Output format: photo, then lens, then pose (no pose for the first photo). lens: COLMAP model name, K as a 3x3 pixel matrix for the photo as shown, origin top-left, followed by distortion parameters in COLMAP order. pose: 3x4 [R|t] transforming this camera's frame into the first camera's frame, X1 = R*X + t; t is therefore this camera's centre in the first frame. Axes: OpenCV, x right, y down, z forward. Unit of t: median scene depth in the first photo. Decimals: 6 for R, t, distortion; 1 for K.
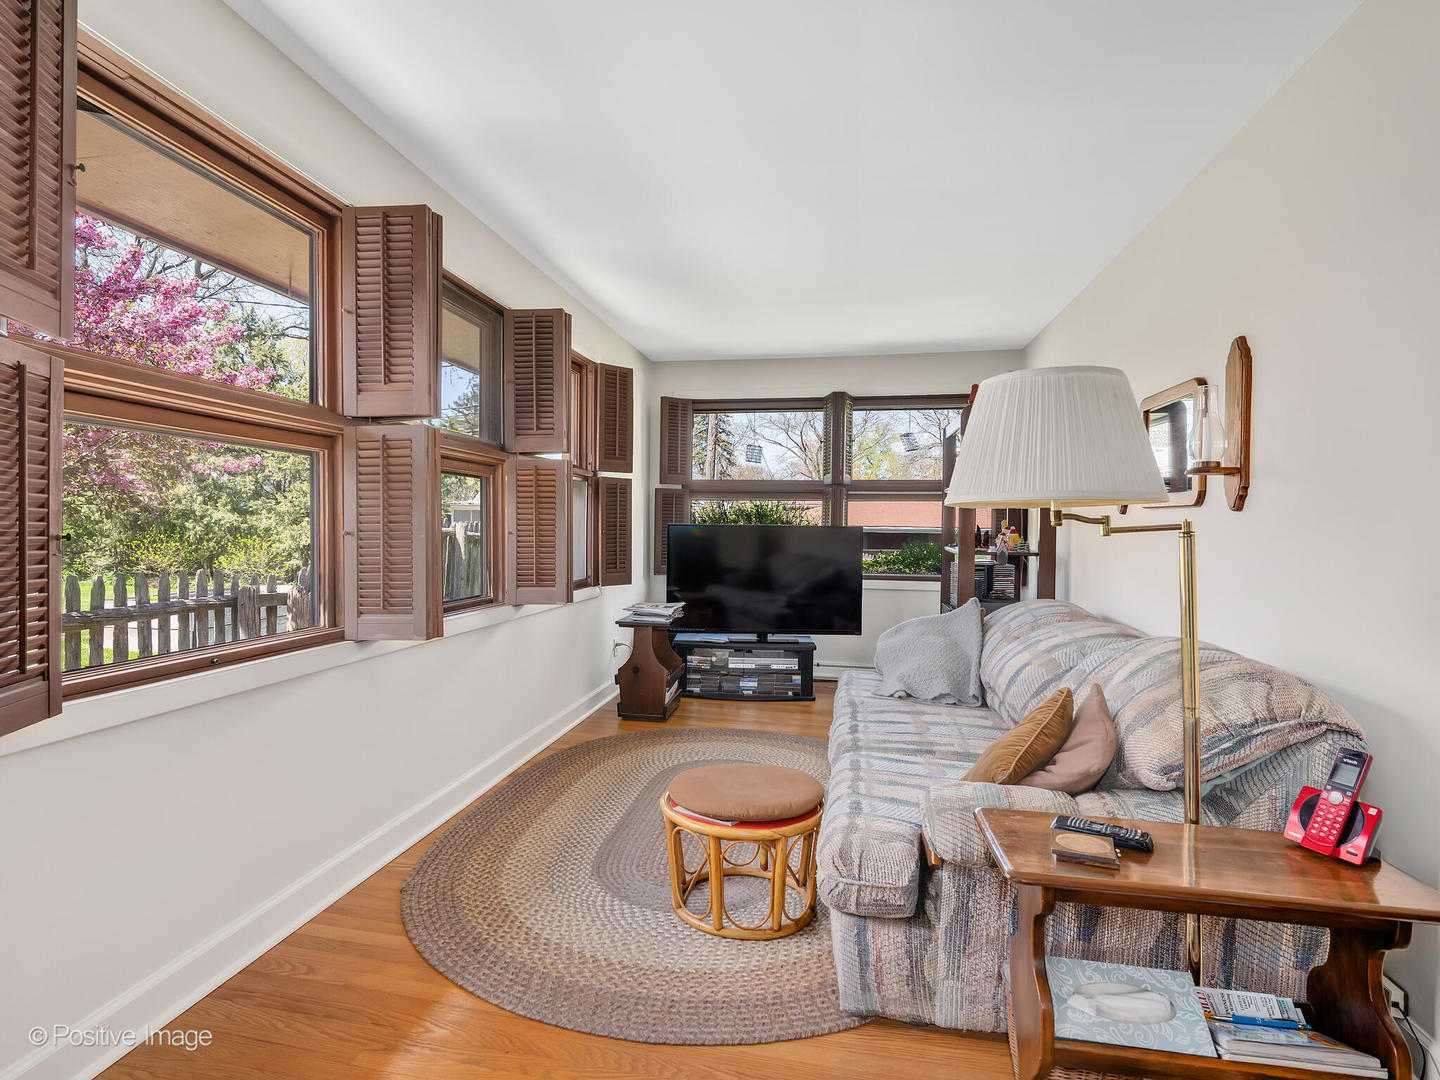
lens RADIAL K [[674.7, 0, 719.8], [0, 674.7, 531.3], [0, 0, 1]] dist [-0.001115, -0.000054]
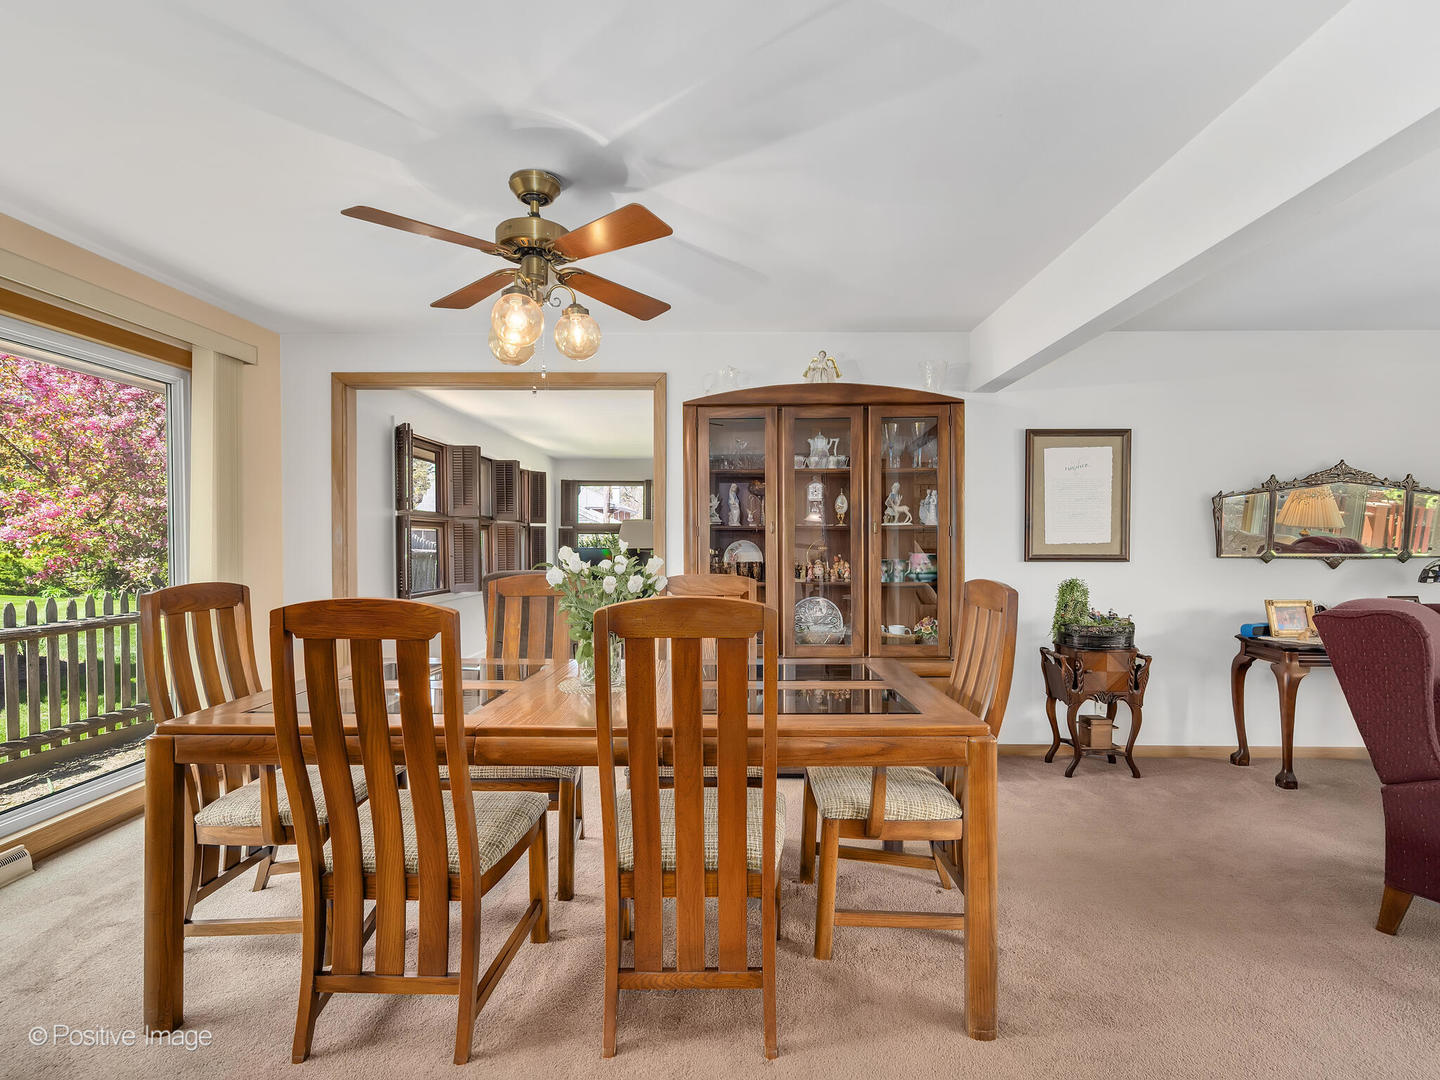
lens RADIAL K [[697.4, 0, 725.6], [0, 697.4, 543.0], [0, 0, 1]] dist [-0.001356, -0.000695]
pose [[0.990613, -0.006799, 0.136528, 0.121809], [0.006436, 0.999974, 0.003104, -0.030791], [-0.136546, -0.002197, 0.990631, -1.193932]]
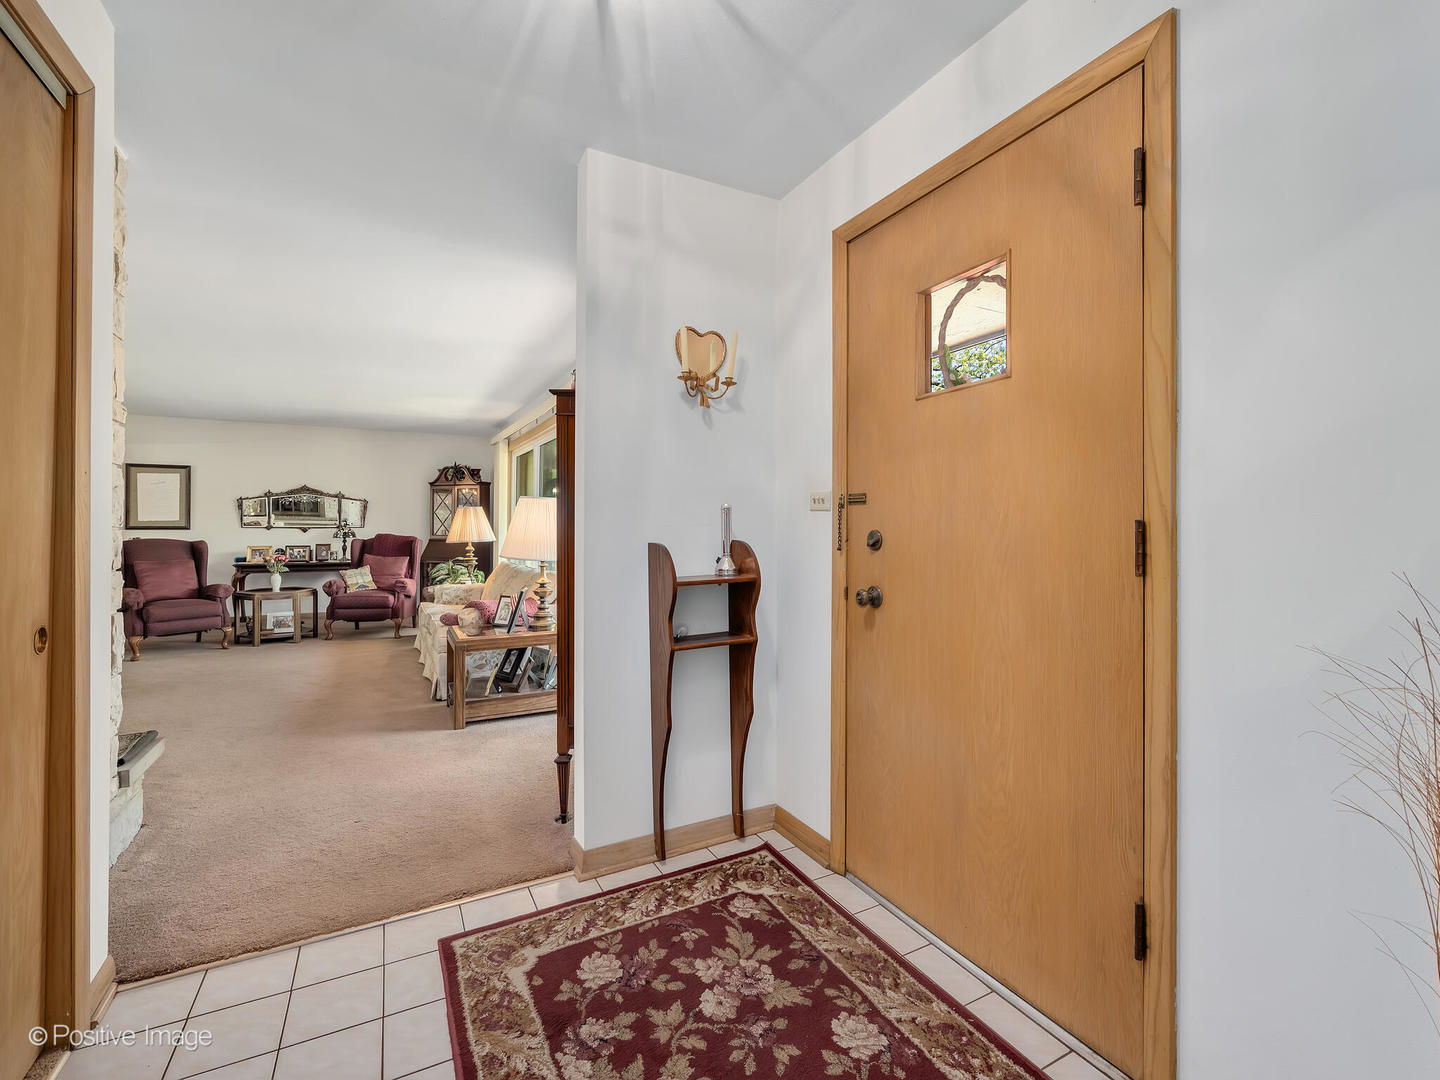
lens RADIAL K [[634.7, 0, 723.3], [0, 634.7, 522.2], [0, 0, 1]] dist [-0.003913, -0.000618]
pose [[0.789695, 0.001194, 0.613498, 0.925923], [0.005500, 0.999944, -0.009026, 0.006133], [-0.613475, 0.010502, 0.789645, -2.726066]]
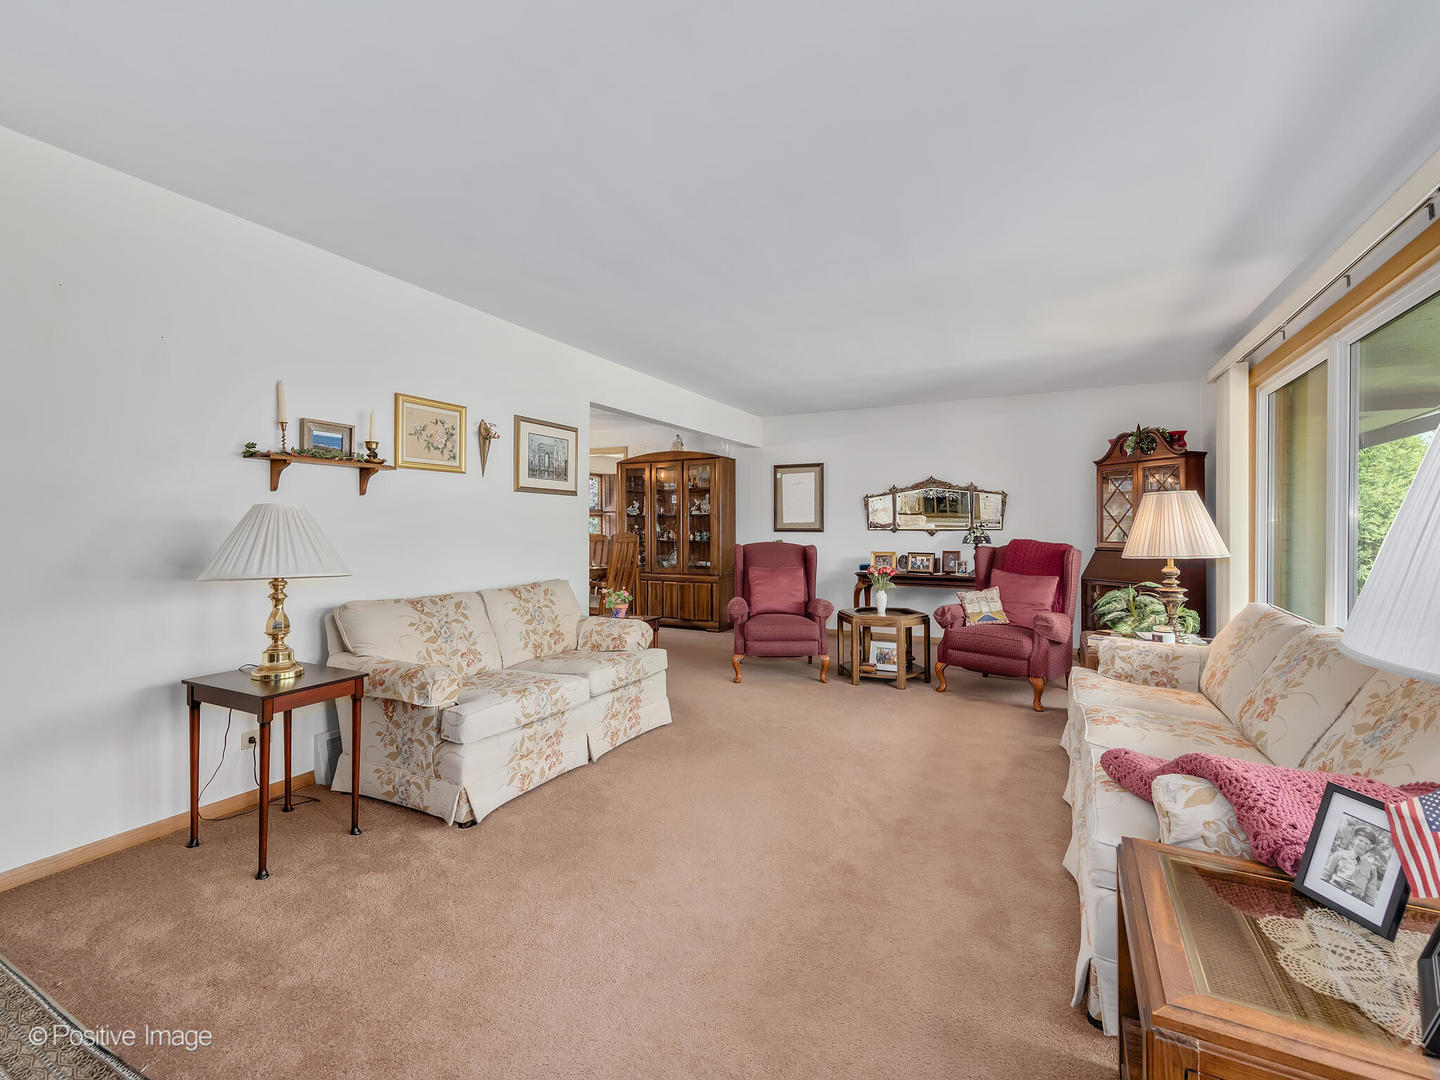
lens RADIAL K [[634.7, 0, 724.3], [0, 634.7, 523.4], [0, 0, 1]] dist [-0.003913, -0.000618]
pose [[0.949850, -0.006213, -0.312644, 1.114063], [0.001639, 0.999888, -0.014890, 0.004281], [0.312701, 0.013631, 0.949754, -2.012911]]
